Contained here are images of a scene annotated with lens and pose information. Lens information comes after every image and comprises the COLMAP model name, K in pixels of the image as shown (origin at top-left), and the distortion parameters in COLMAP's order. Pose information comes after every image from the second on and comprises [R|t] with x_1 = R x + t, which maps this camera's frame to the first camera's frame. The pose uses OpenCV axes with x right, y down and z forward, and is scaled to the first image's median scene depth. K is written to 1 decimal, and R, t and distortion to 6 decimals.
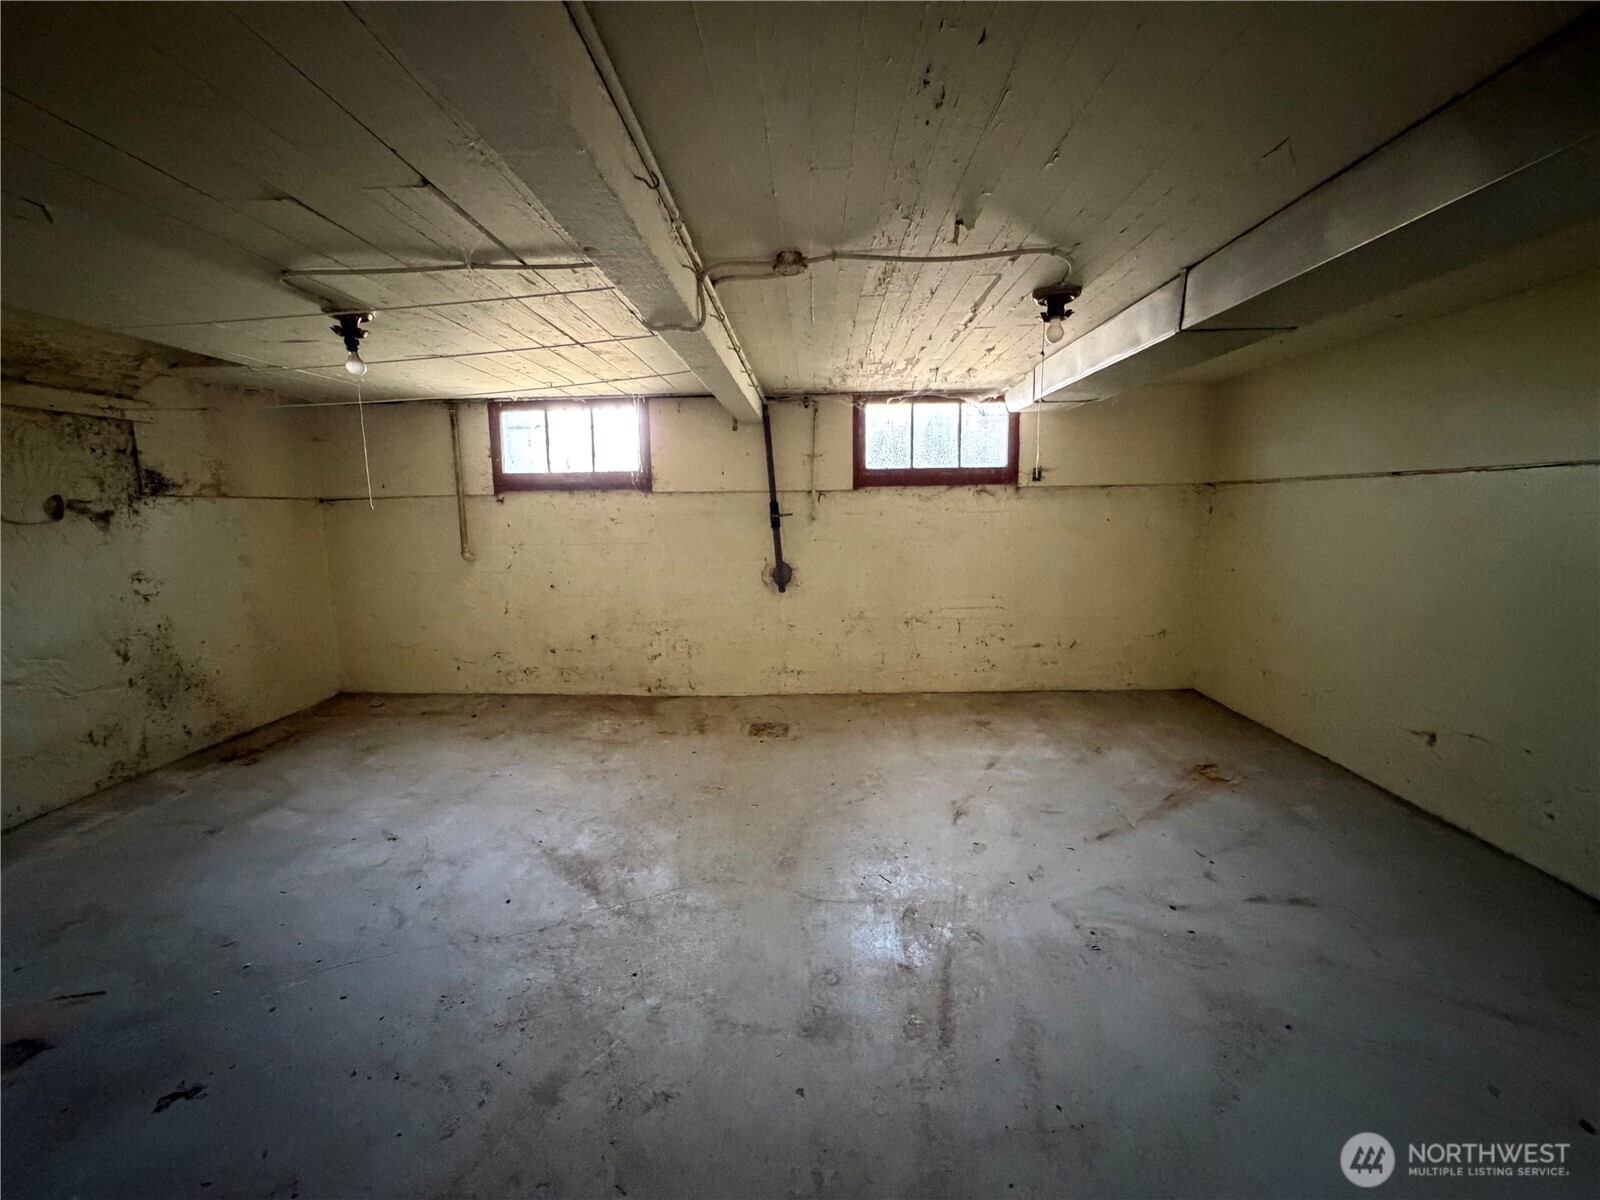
lens RADIAL K [[635.1, 0, 793.0], [0, 635.1, 598.9], [0, 0, 1]] dist [0.000947, -0.000250]
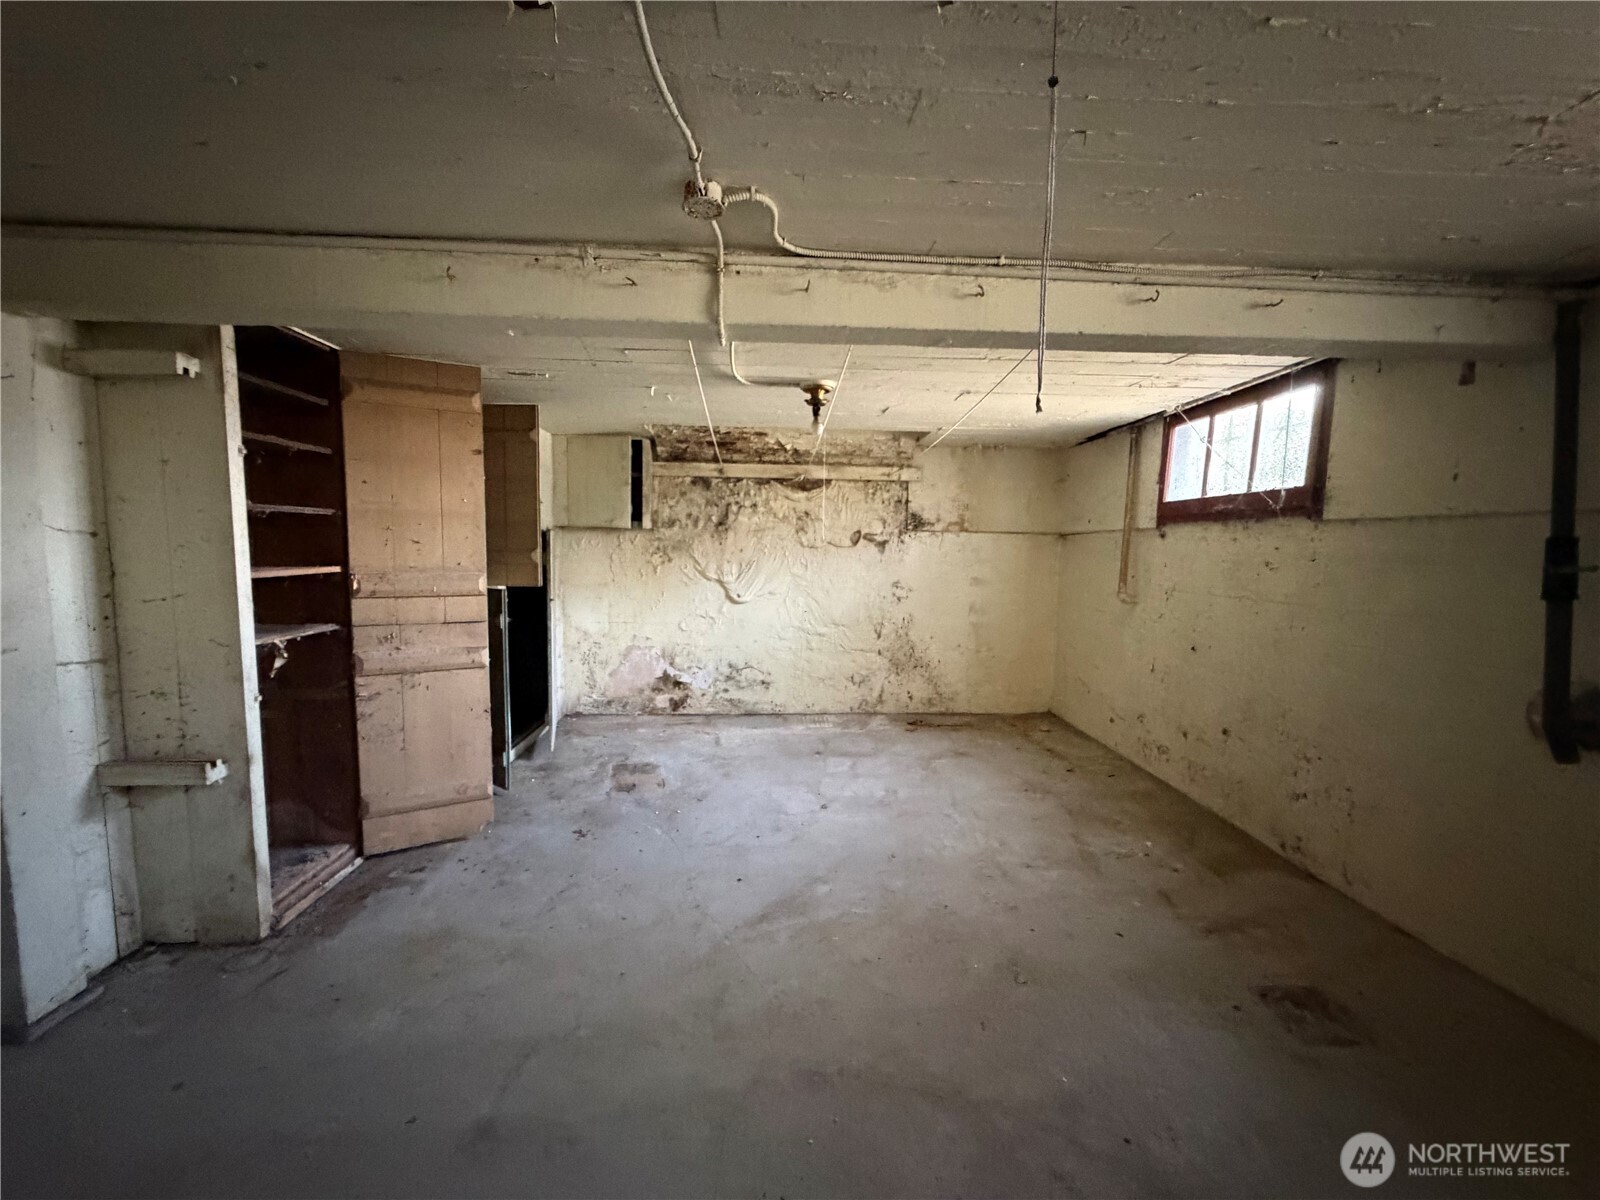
lens RADIAL K [[635.1, 0, 793.0], [0, 635.1, 598.9], [0, 0, 1]] dist [0.000947, -0.000250]
pose [[0.076023, 0.098733, -0.992206, 0.404868], [-0.159723, 0.983442, 0.085623, -0.083541], [0.984230, 0.151969, 0.090535, 0.580945]]
